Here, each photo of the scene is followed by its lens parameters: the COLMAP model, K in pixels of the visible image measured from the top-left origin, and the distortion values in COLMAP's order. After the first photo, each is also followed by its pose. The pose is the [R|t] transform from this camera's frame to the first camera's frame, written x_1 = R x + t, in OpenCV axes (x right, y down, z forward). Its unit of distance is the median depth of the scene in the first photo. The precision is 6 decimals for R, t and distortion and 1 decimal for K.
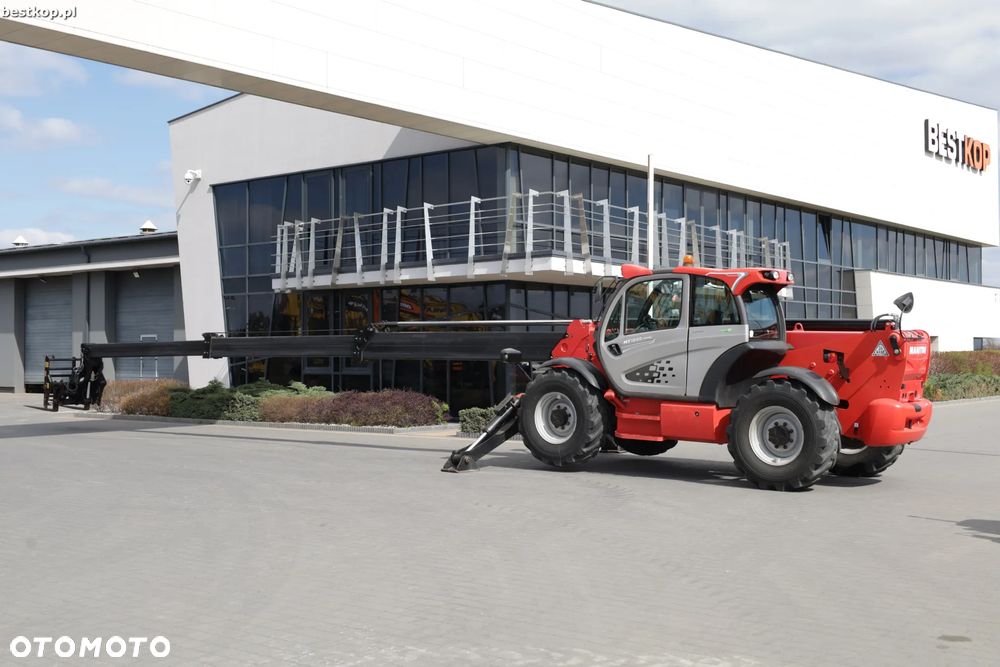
lens RADIAL K [[1178.8, 0, 494.7], [0, 1178.8, 333.9], [0, 0, 1]] dist [0.002877, 0.000000]
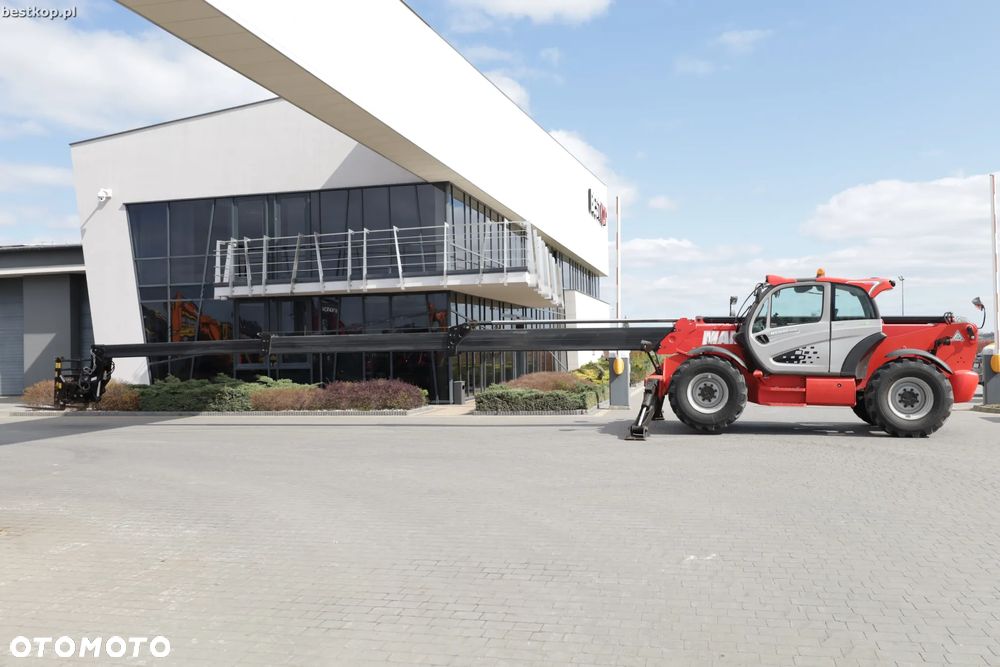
lens RADIAL K [[850.5, 0, 489.1], [0, 850.5, 356.6], [0, 0, 1]] dist [0.003109, -0.044117]
pose [[0.907044, -0.016883, 0.420698, -0.333835], [0.008662, 0.999733, 0.021444, 0.005673], [-0.420947, -0.015807, 0.906947, 0.154457]]
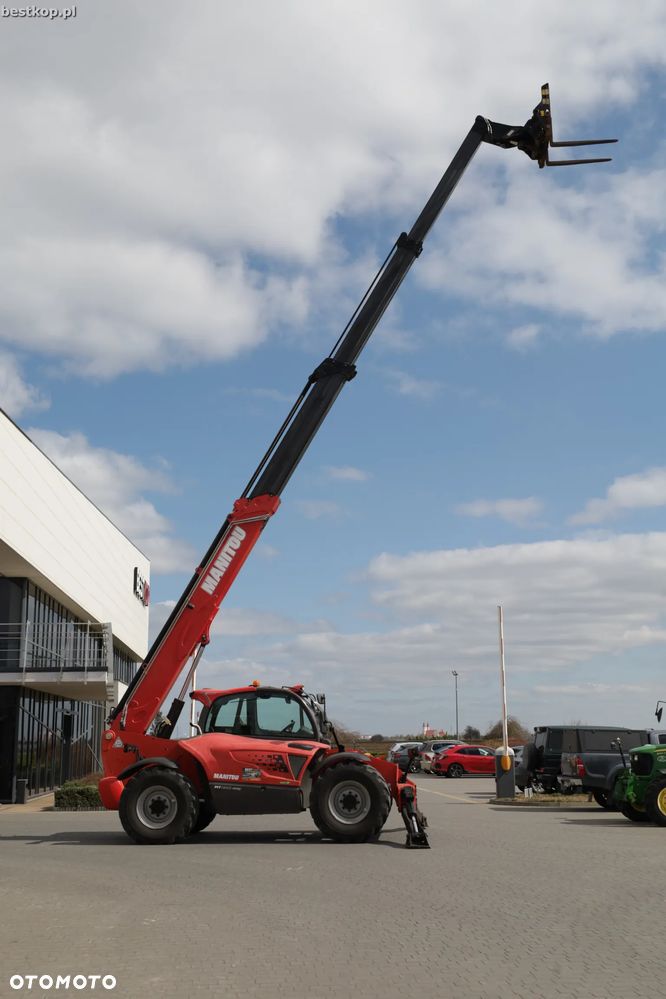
lens RADIAL K [[1113.5, 0, 329.4], [0, 1113.5, 502.9], [0, 0, 1]] dist [0.018147, 0.000000]
pose [[0.723693, 0.141004, 0.675563, -0.581331], [-0.002908, 0.979519, -0.201331, 0.001733], [-0.690116, 0.143738, 0.709281, -0.103269]]
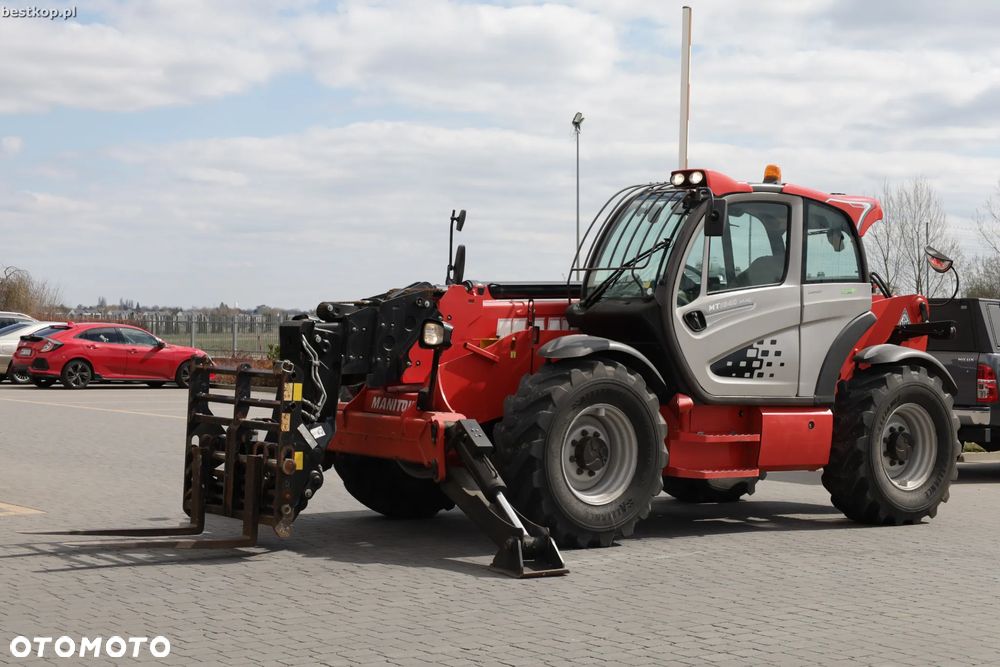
lens RADIAL K [[1769.3, 0, 496.2], [0, 1769.3, 324.6], [0, 0, 1]] dist [0.009348, 0.000000]
pose [[0.217706, 0.003065, 0.976009, -0.421858], [-0.030861, 0.999517, 0.003744, 0.009018], [-0.975526, -0.030935, 0.217696, 0.528175]]
